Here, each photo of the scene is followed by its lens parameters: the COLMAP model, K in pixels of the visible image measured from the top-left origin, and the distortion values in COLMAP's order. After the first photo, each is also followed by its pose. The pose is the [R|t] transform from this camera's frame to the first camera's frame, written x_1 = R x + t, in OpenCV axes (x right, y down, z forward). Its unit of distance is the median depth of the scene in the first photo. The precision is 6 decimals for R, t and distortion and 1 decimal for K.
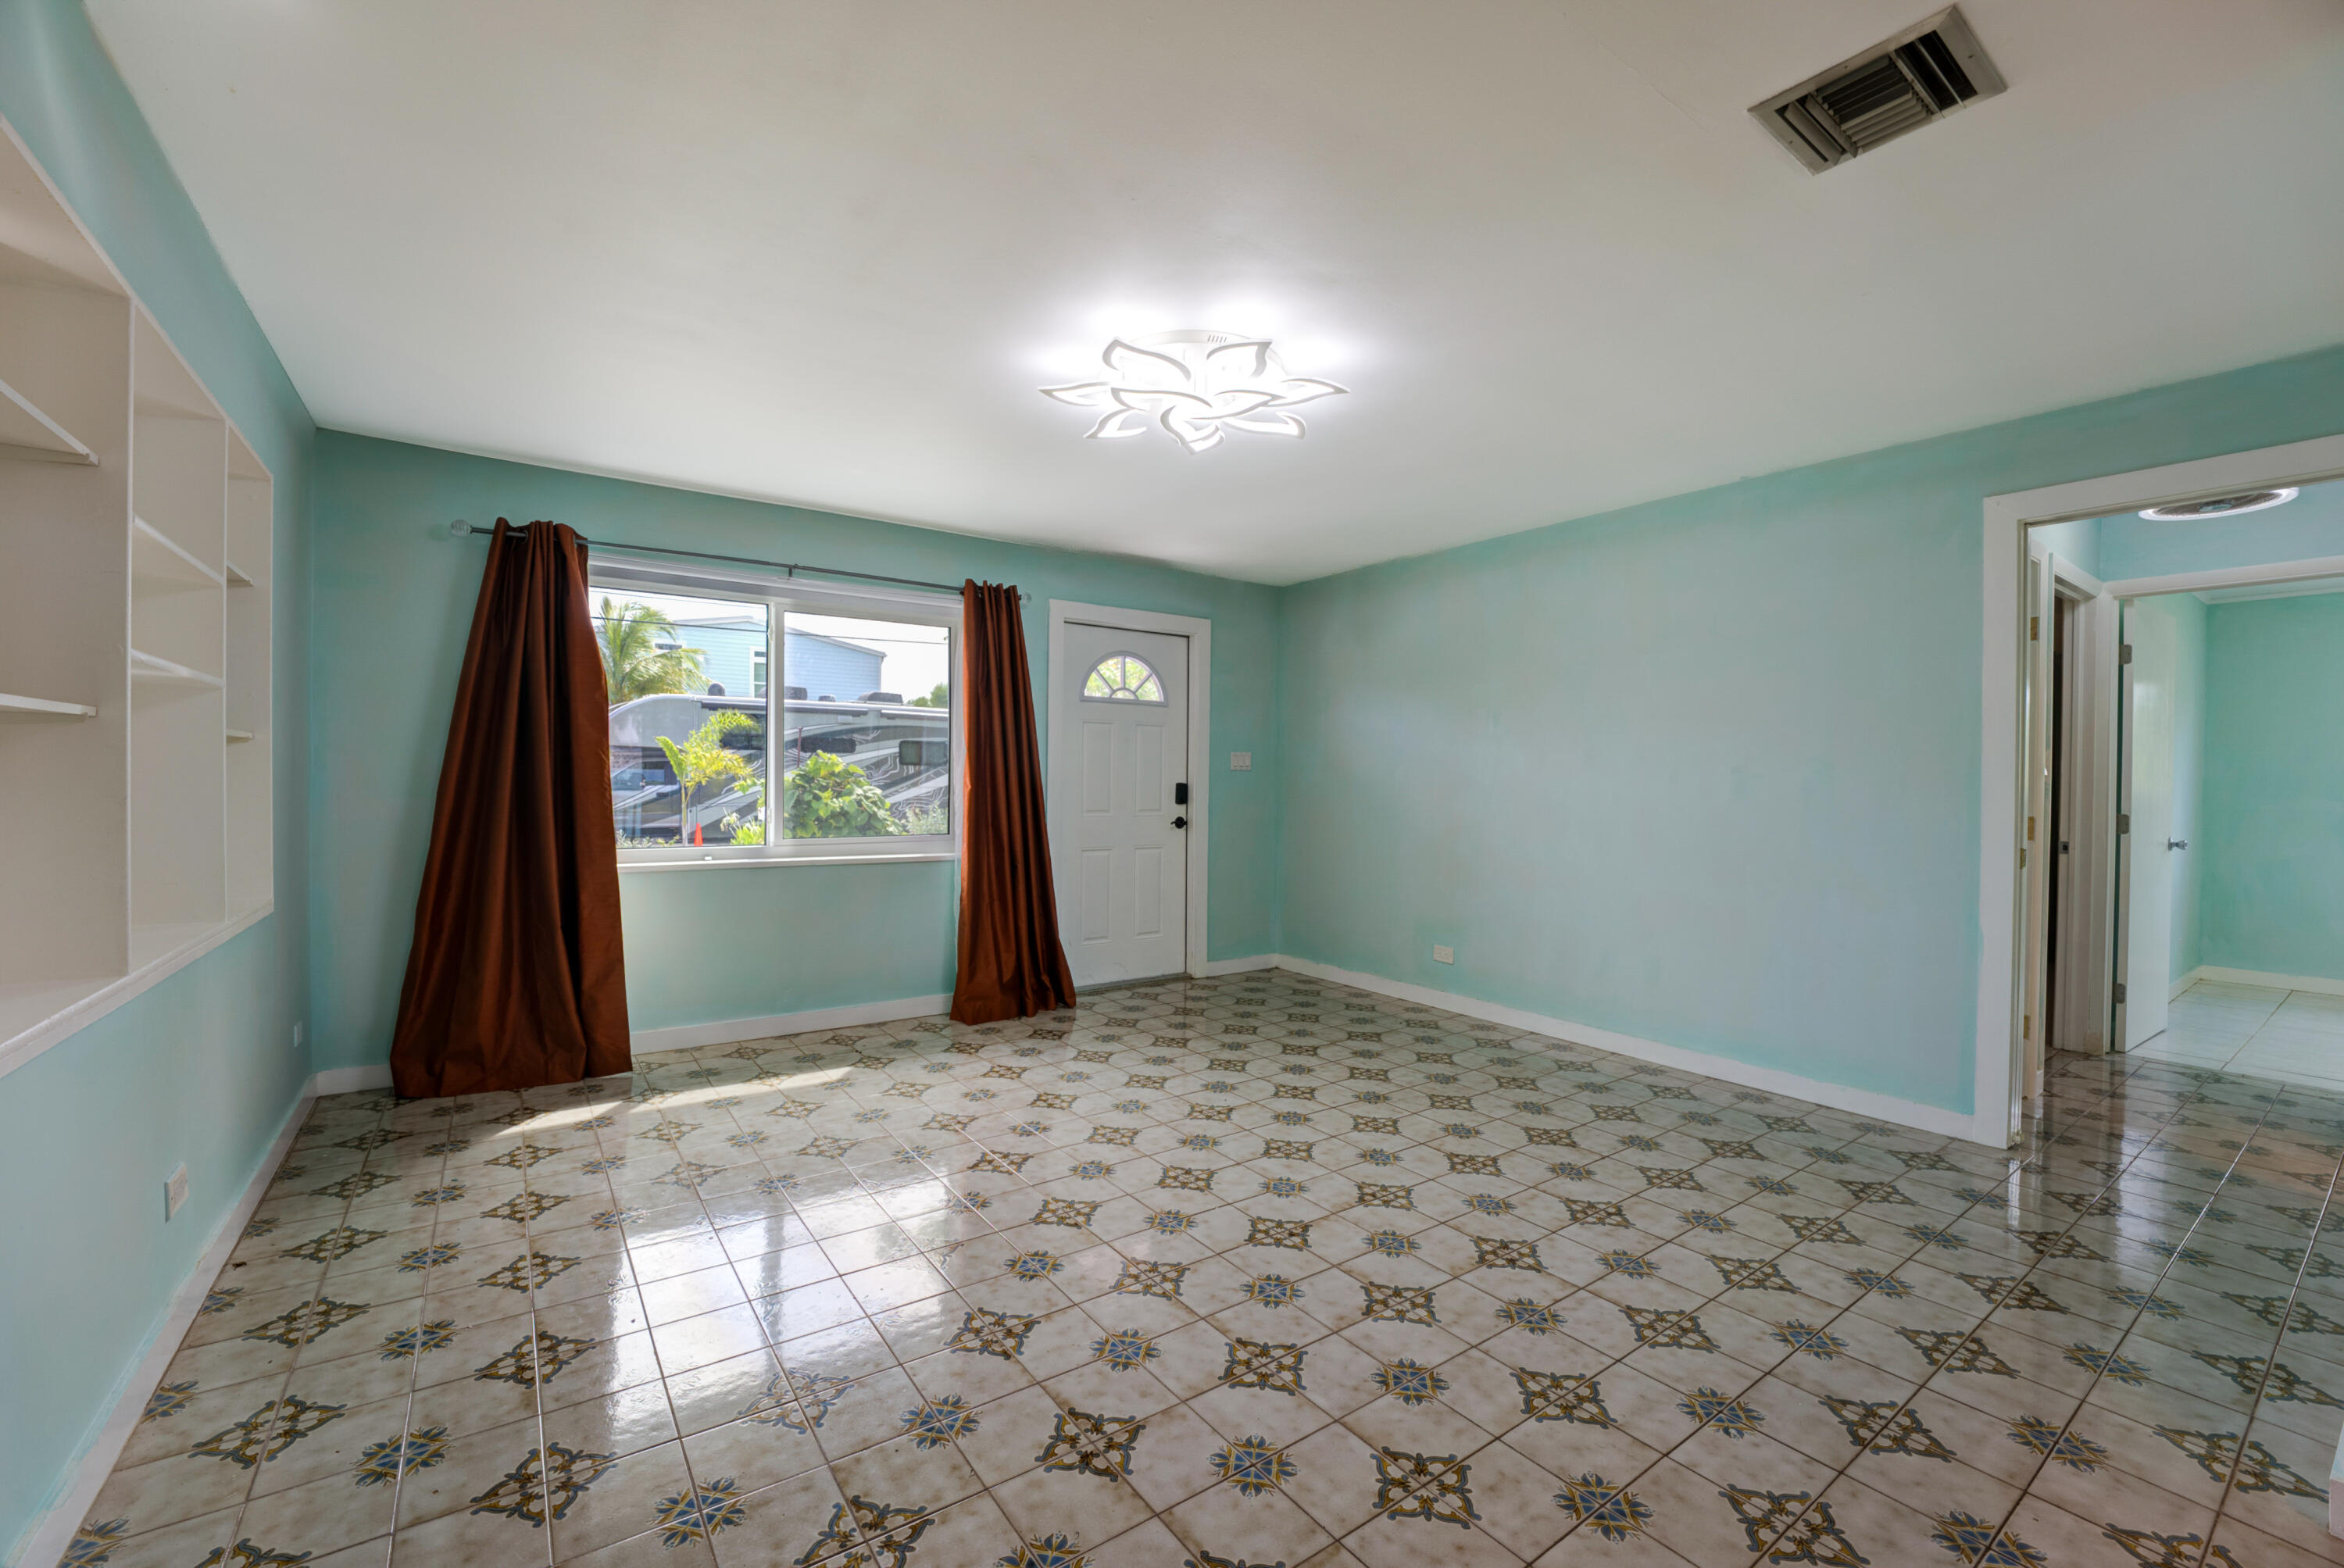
lens RADIAL K [[953.4, 0, 1165.1], [0, 953.4, 786.3], [0, 0, 1]] dist [-0.025655, 0.000234]
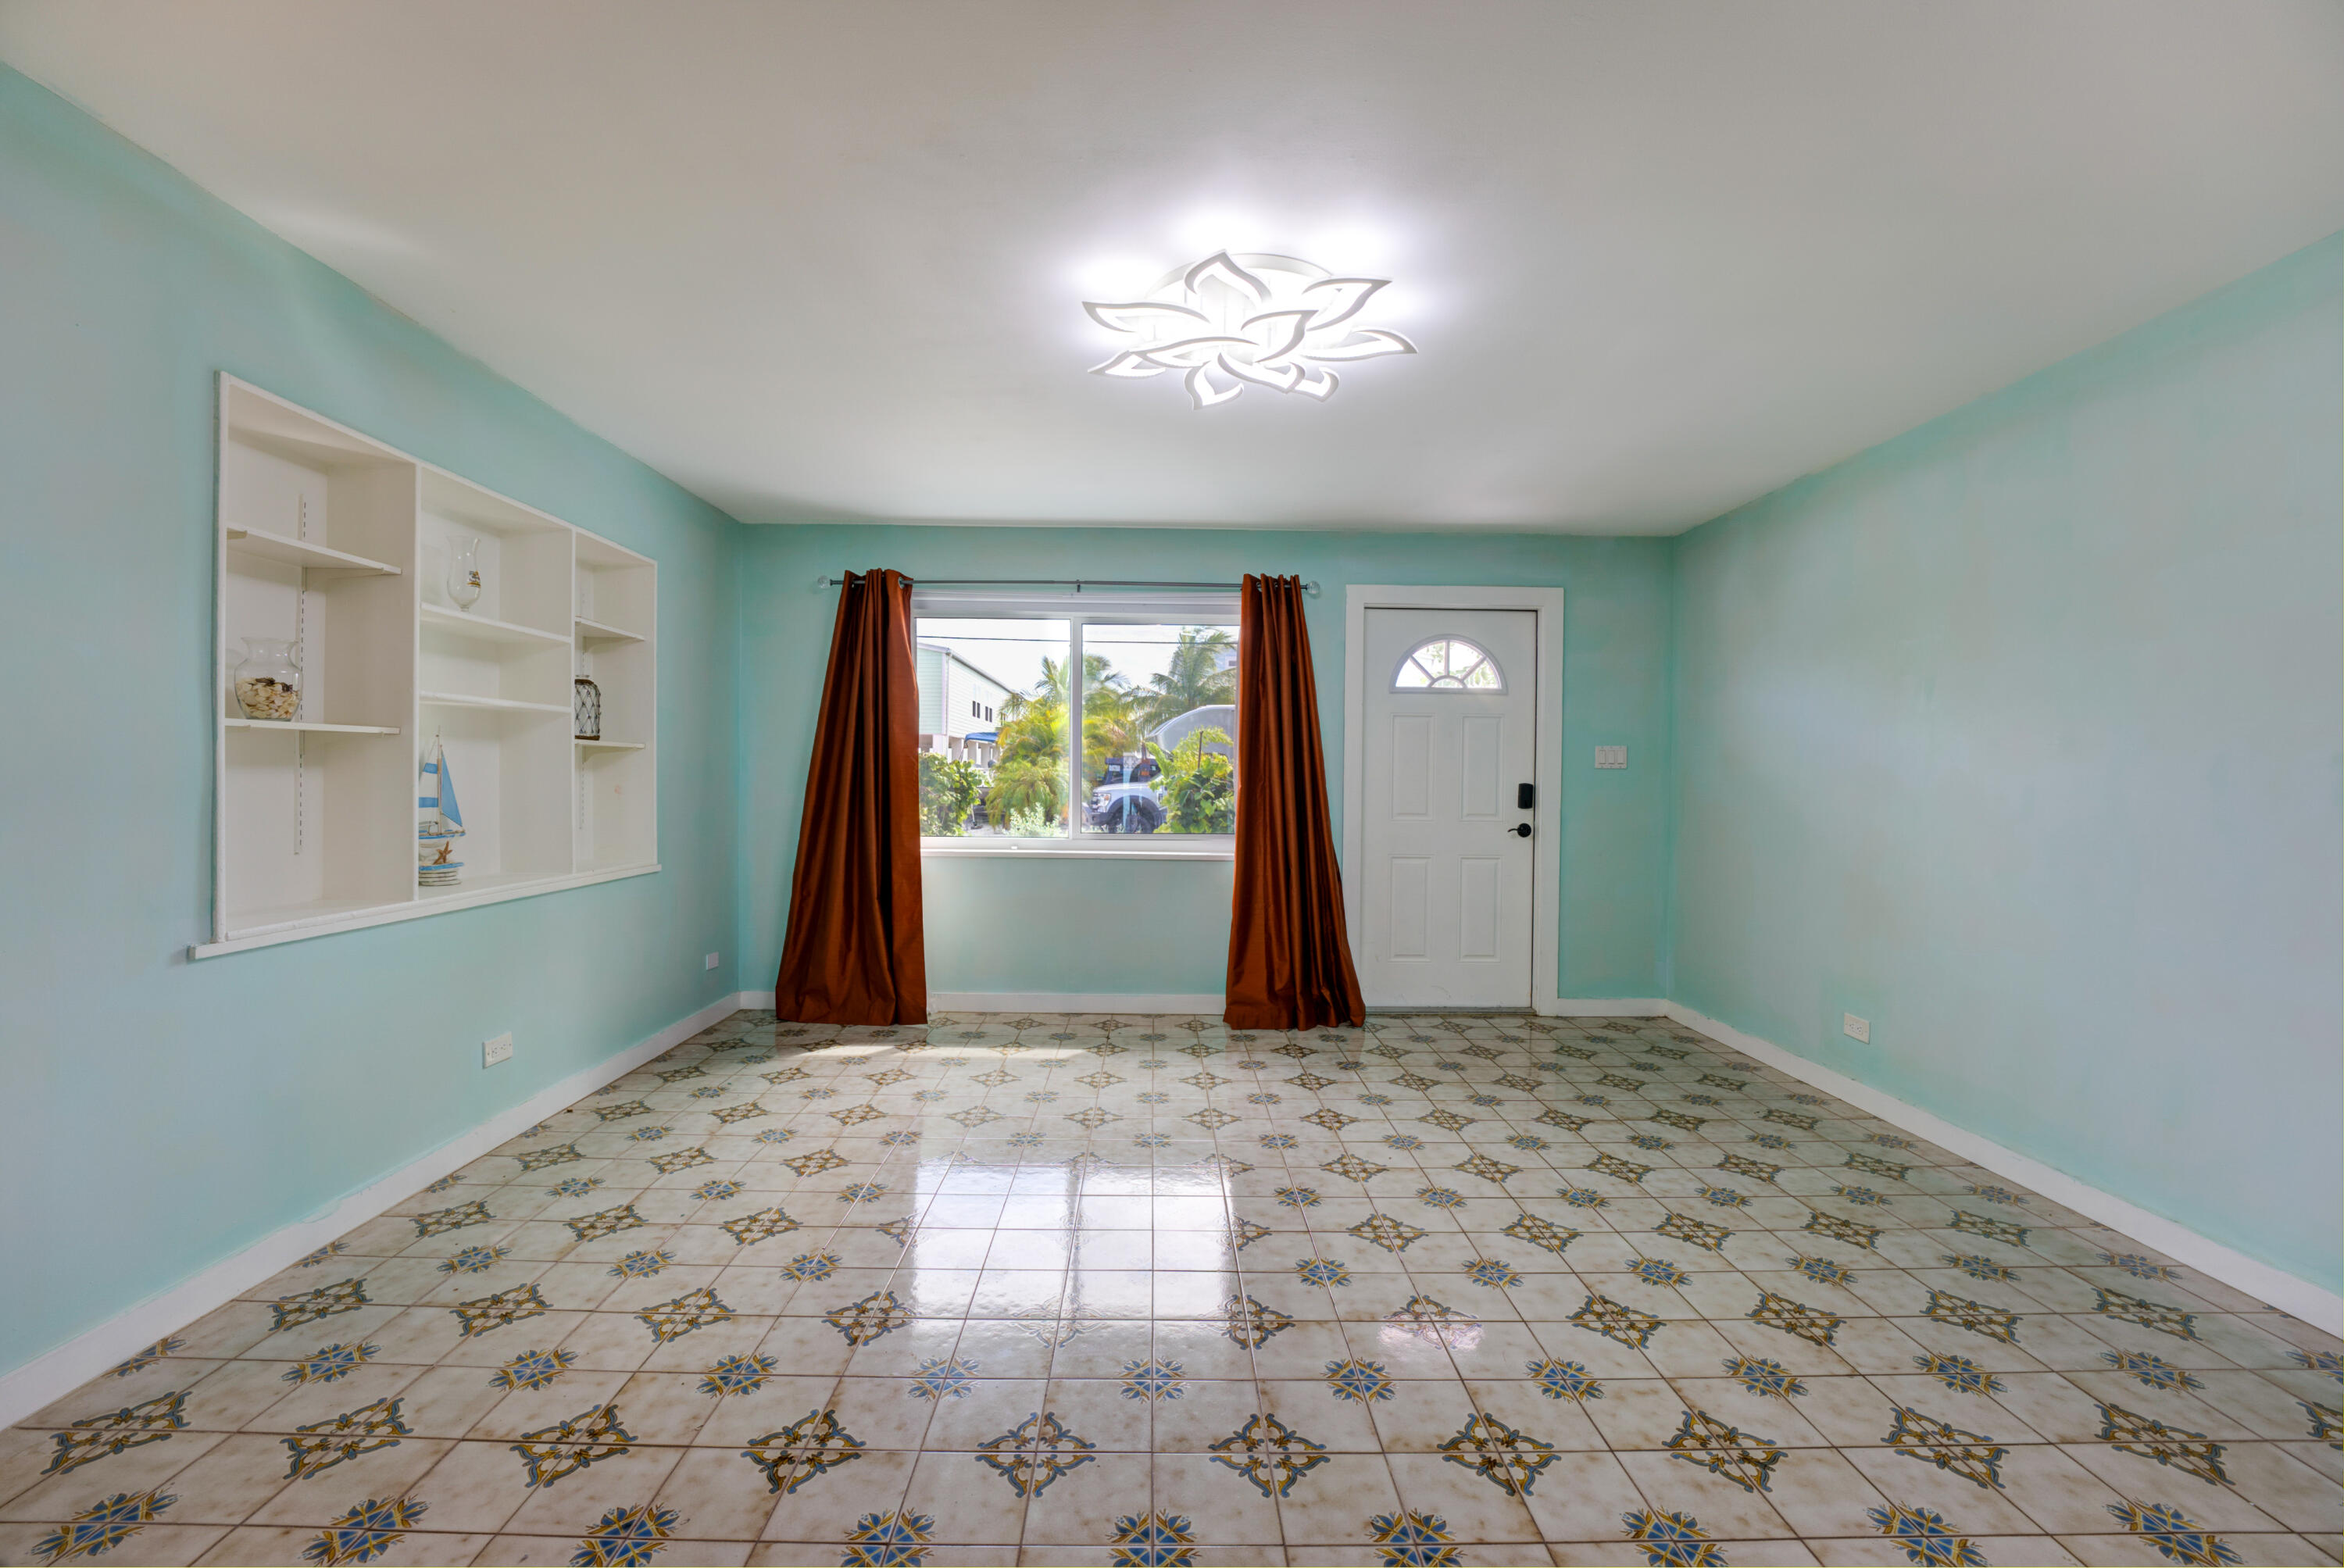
lens RADIAL K [[953.4, 0, 1165.1], [0, 953.4, 786.3], [0, 0, 1]] dist [-0.025655, 0.000234]
pose [[0.824422, 0.004342, -0.565960, 0.336084], [-0.006290, 0.999979, -0.001490, 0.003042], [0.565941, 0.004788, 0.824432, 0.174553]]
